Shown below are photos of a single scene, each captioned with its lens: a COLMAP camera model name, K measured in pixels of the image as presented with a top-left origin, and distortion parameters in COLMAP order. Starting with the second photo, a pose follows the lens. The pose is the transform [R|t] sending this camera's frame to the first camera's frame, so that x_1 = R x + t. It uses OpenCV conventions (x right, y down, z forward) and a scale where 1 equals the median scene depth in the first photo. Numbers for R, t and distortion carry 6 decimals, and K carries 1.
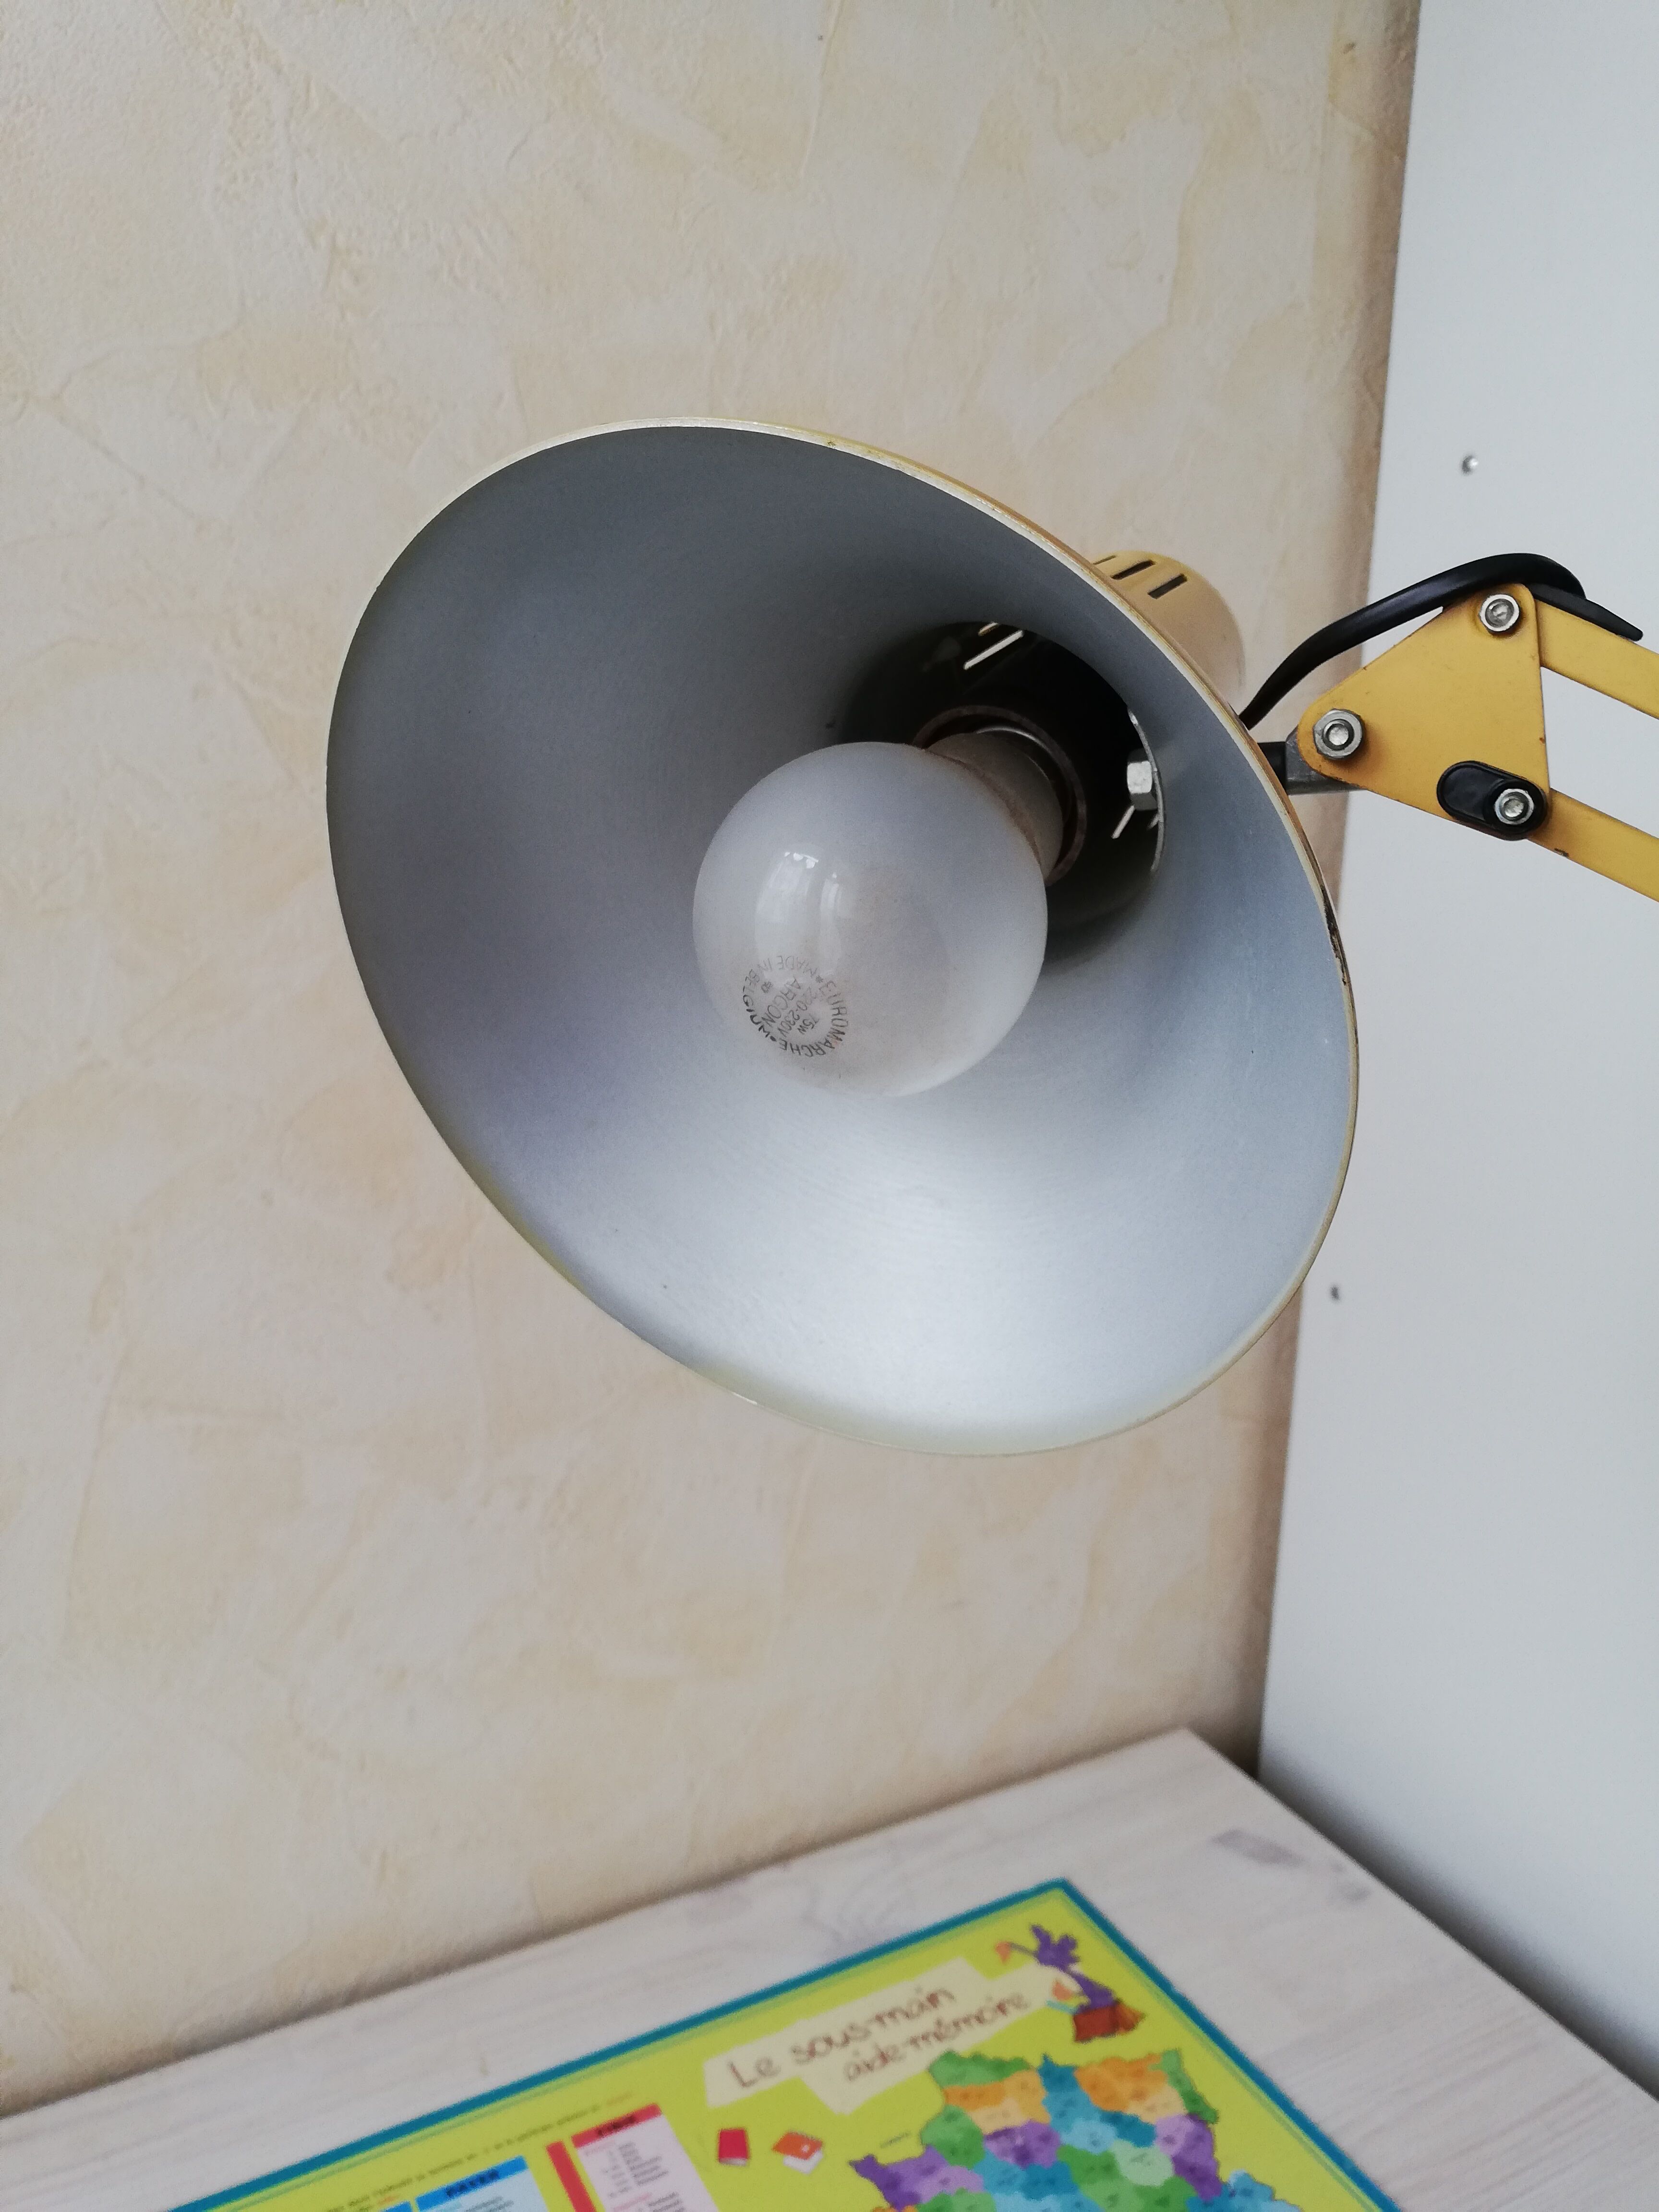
lens RADIAL K [[1724.3, 0, 839.6], [0, 1724.3, 1070.1], [0, 0, 1]] dist [-0.016457, 0.005600]
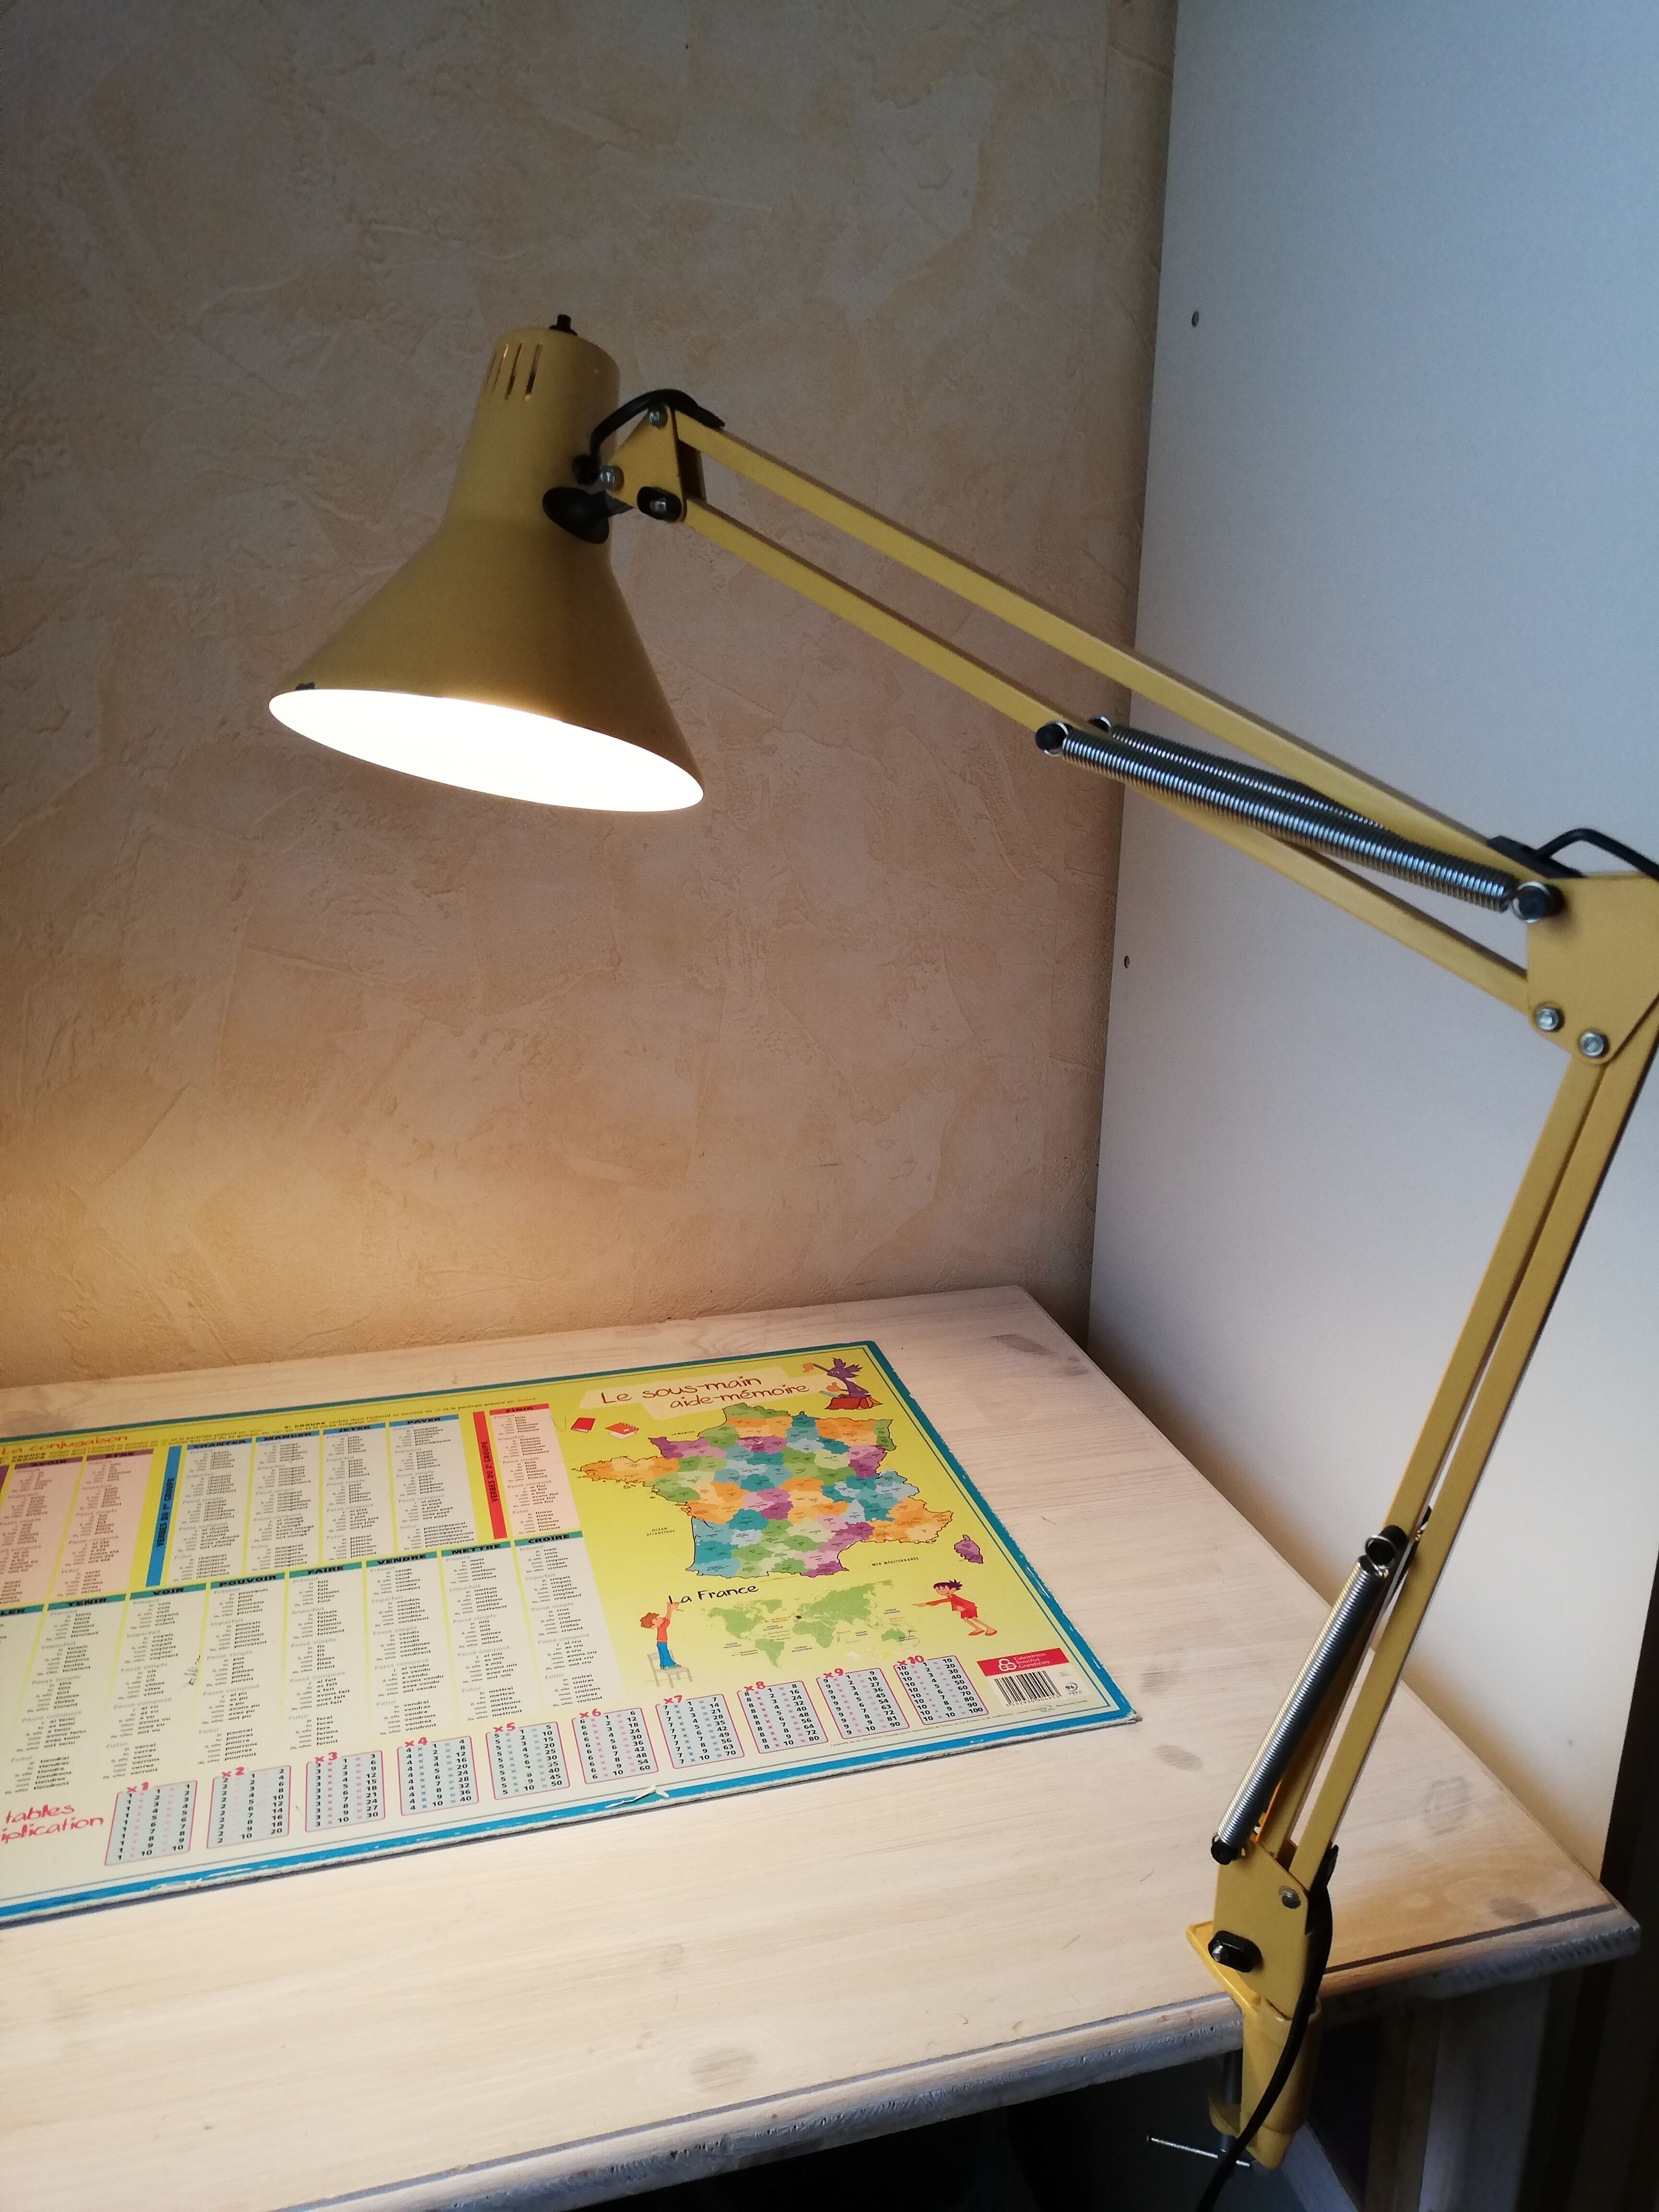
lens RADIAL K [[1702.8, 0, 838.3], [0, 1702.8, 1051.7], [0, 0, 1]] dist [0.001628, 0.001590]
pose [[0.972329, 0.047163, -0.228805, 0.483716], [-0.033879, 0.997523, 0.061644, 0.165227], [0.231145, -0.052187, 0.971519, -0.439588]]
